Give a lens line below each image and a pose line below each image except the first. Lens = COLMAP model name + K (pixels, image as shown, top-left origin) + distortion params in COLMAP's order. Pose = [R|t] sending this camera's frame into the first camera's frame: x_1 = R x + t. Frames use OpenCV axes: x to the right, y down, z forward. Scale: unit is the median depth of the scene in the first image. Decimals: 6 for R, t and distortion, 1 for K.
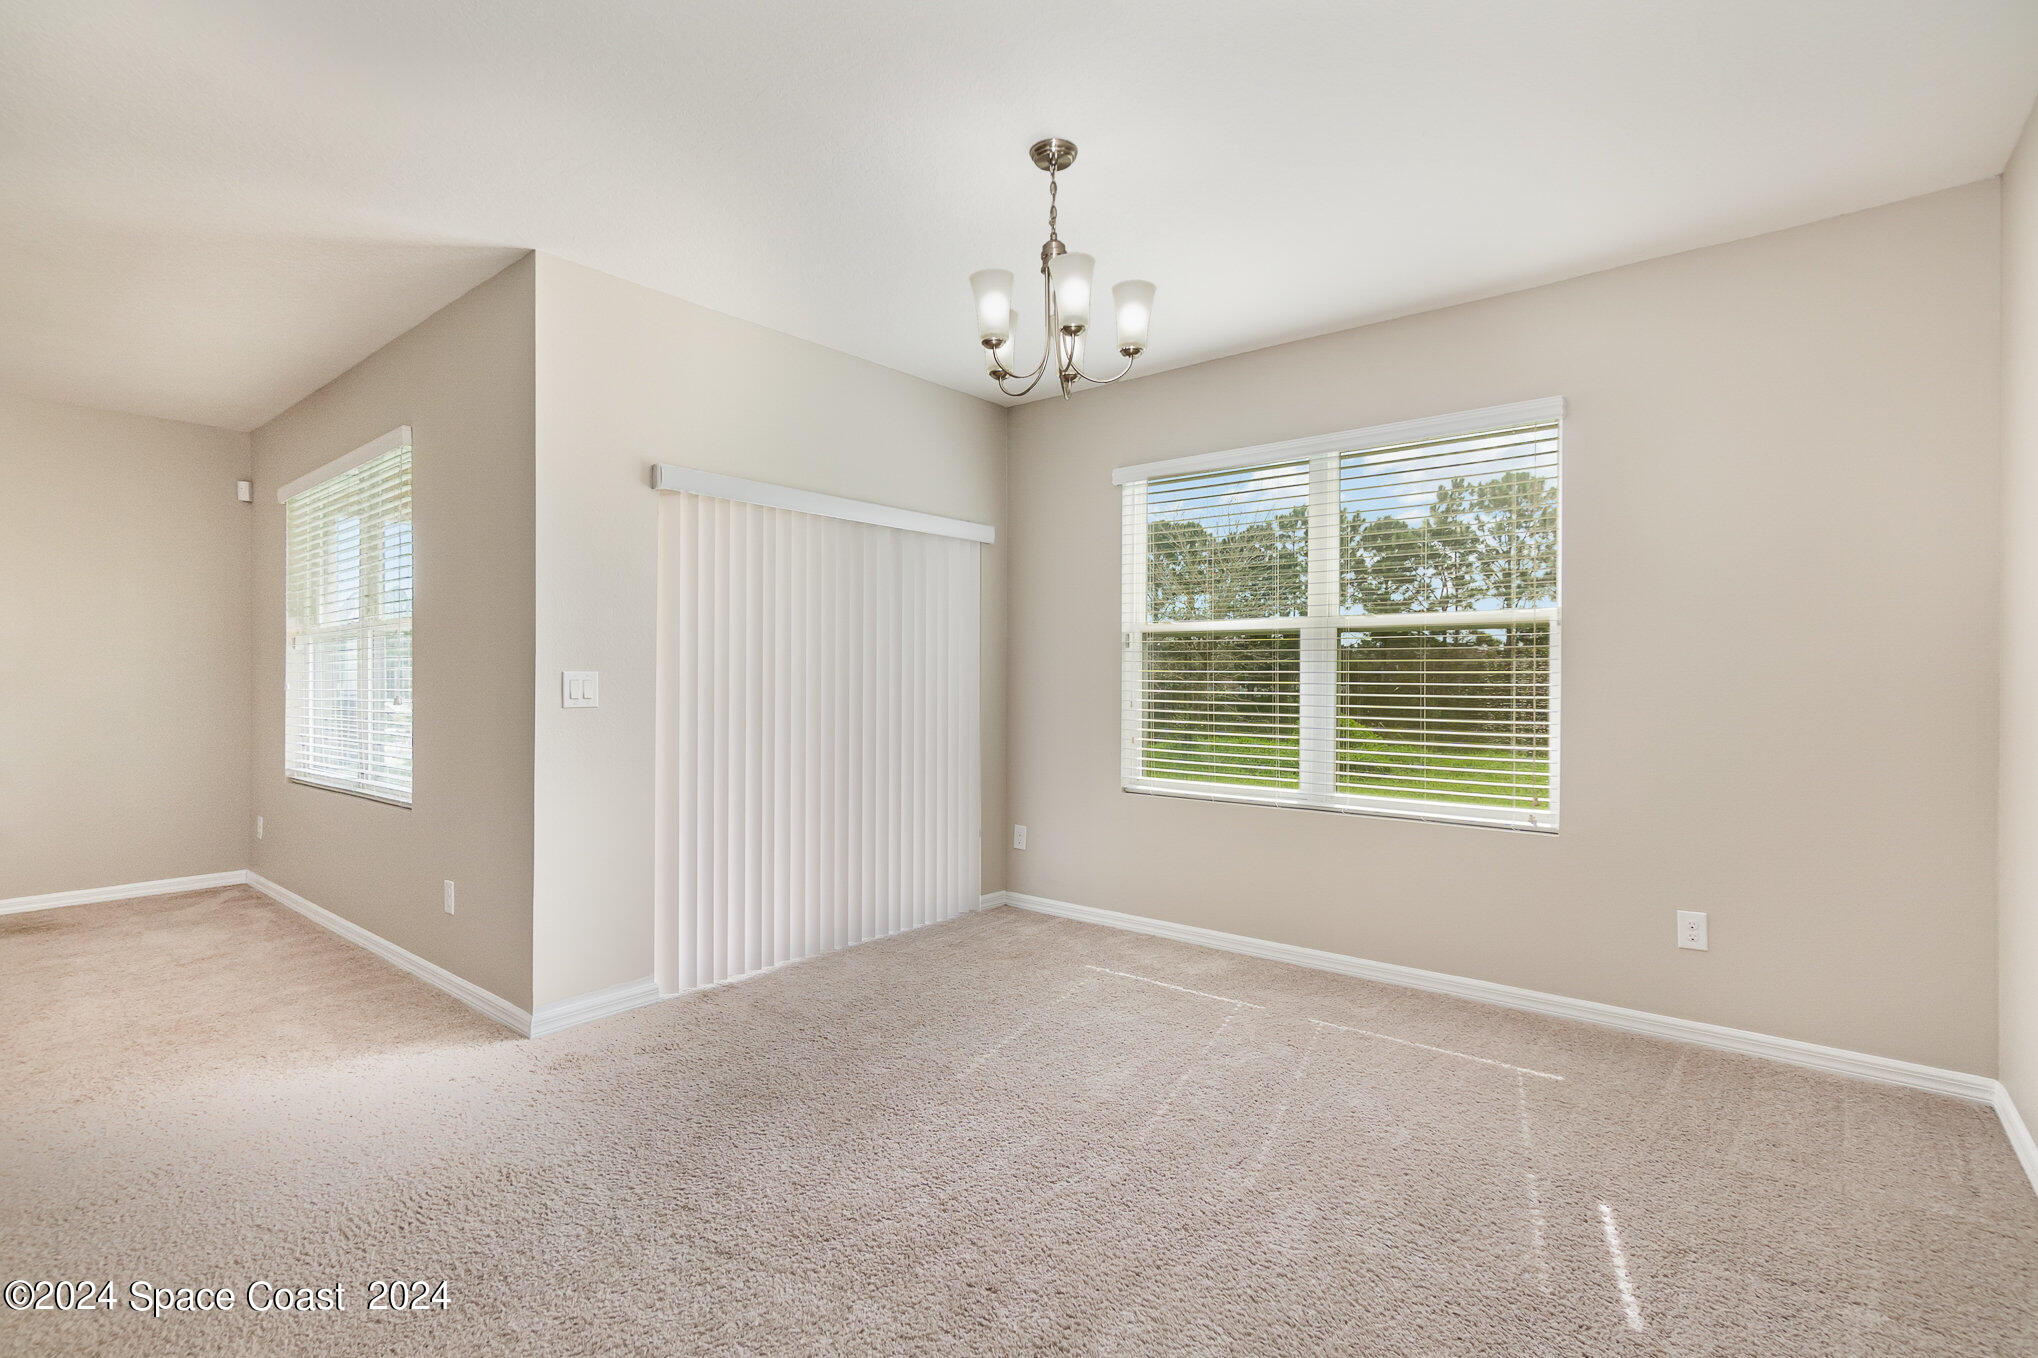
lens RADIAL K [[950.2, 0, 973.3], [0, 950.2, 682.9], [0, 0, 1]] dist [-0.004206, 0.001371]
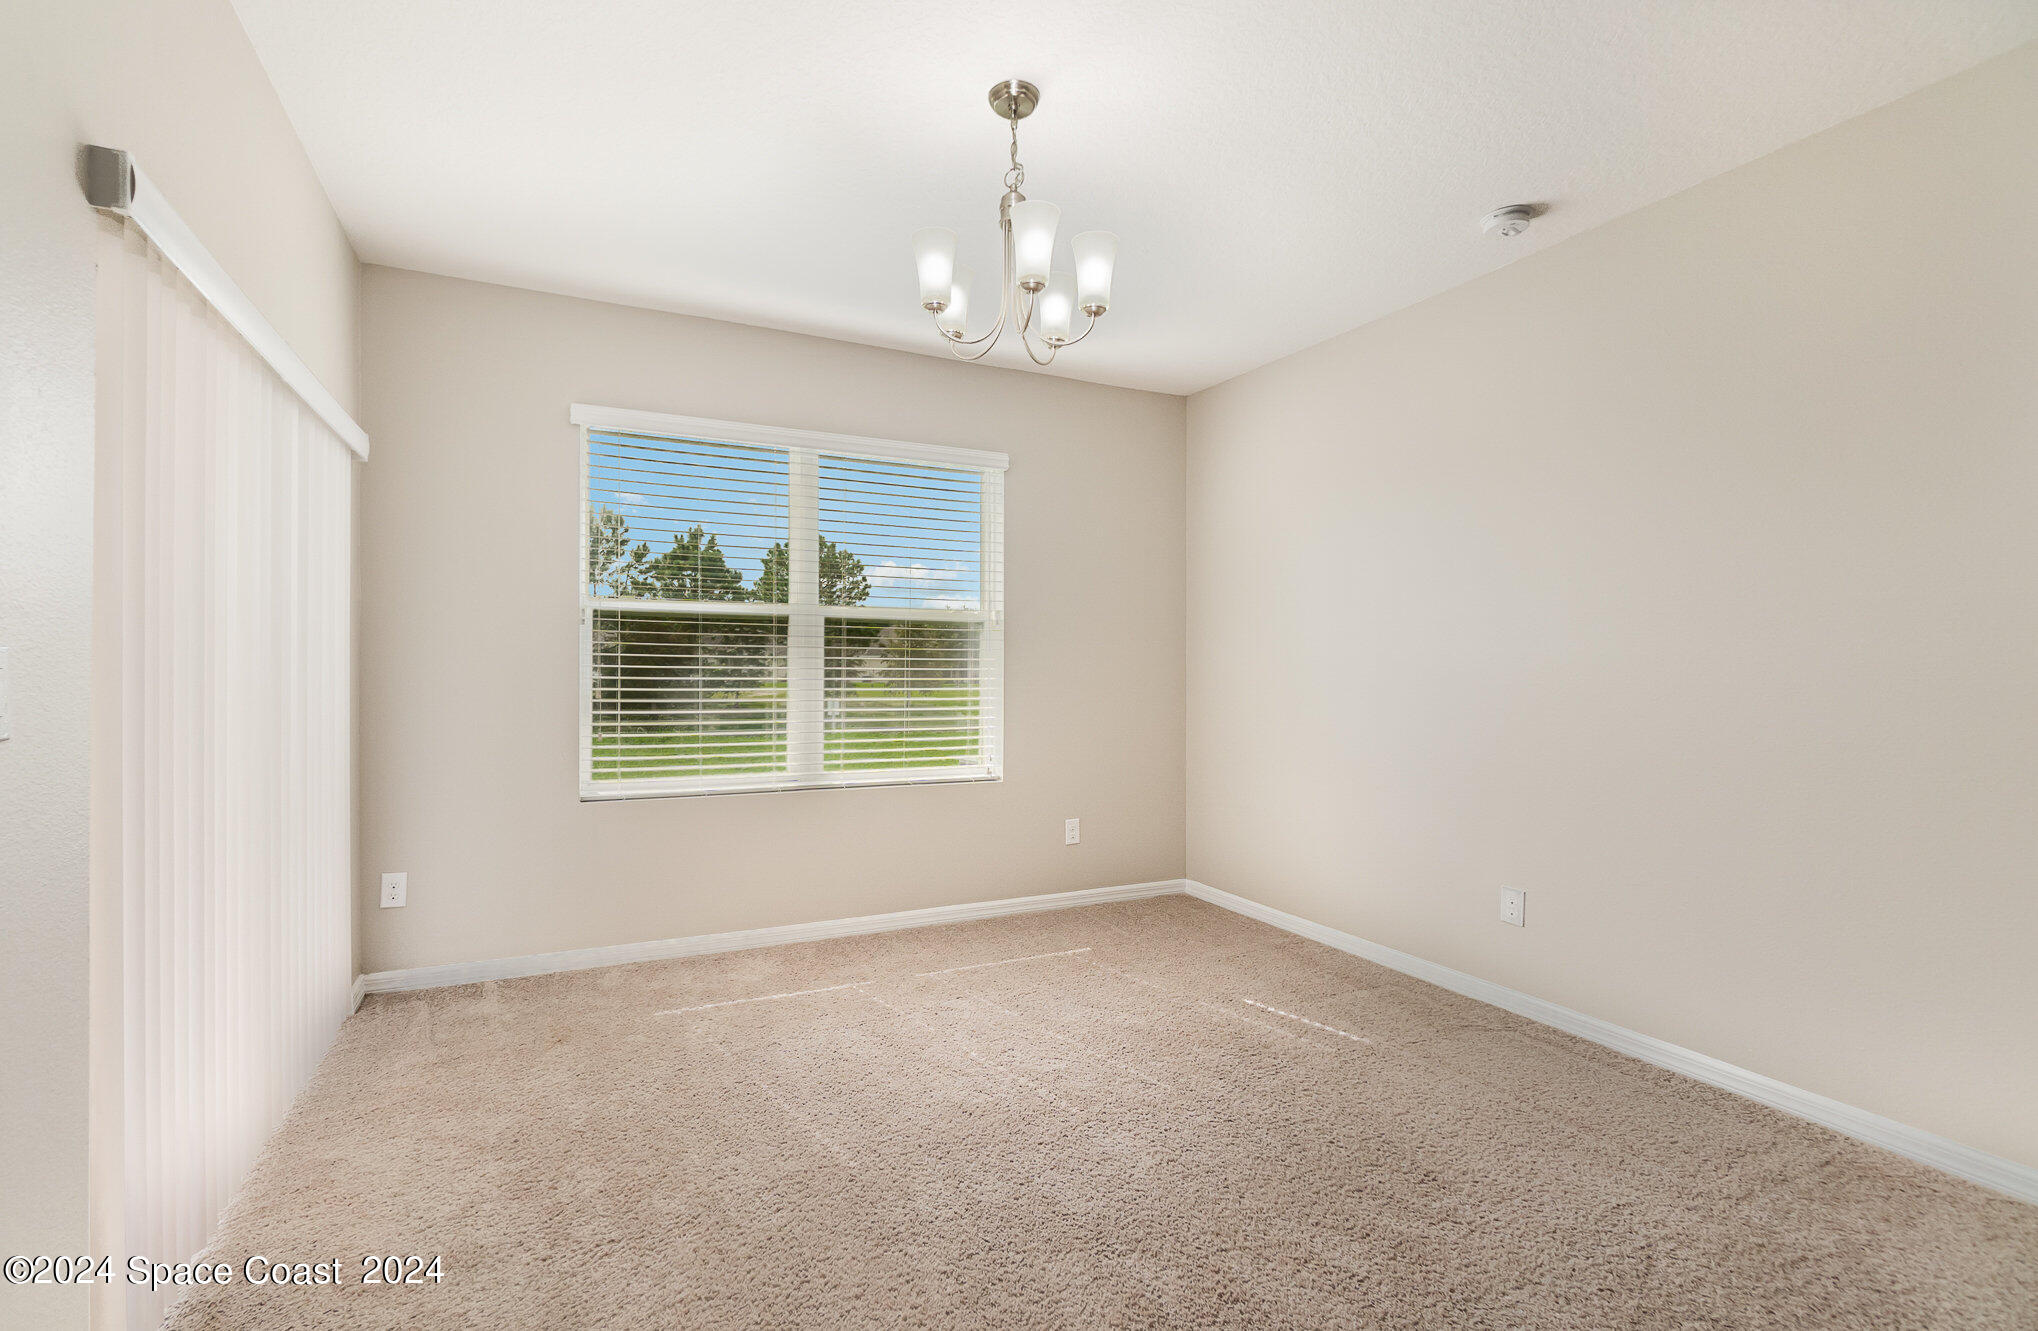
lens RADIAL K [[901.6, 0, 982.0], [0, 901.6, 670.6], [0, 0, 1]] dist [0.009474, -0.000049]
pose [[0.425886, -0.008882, 0.904733, -0.465886], [0.004940, 0.999960, 0.007491, -0.003253], [-0.904763, 0.001279, 0.425912, 0.413713]]
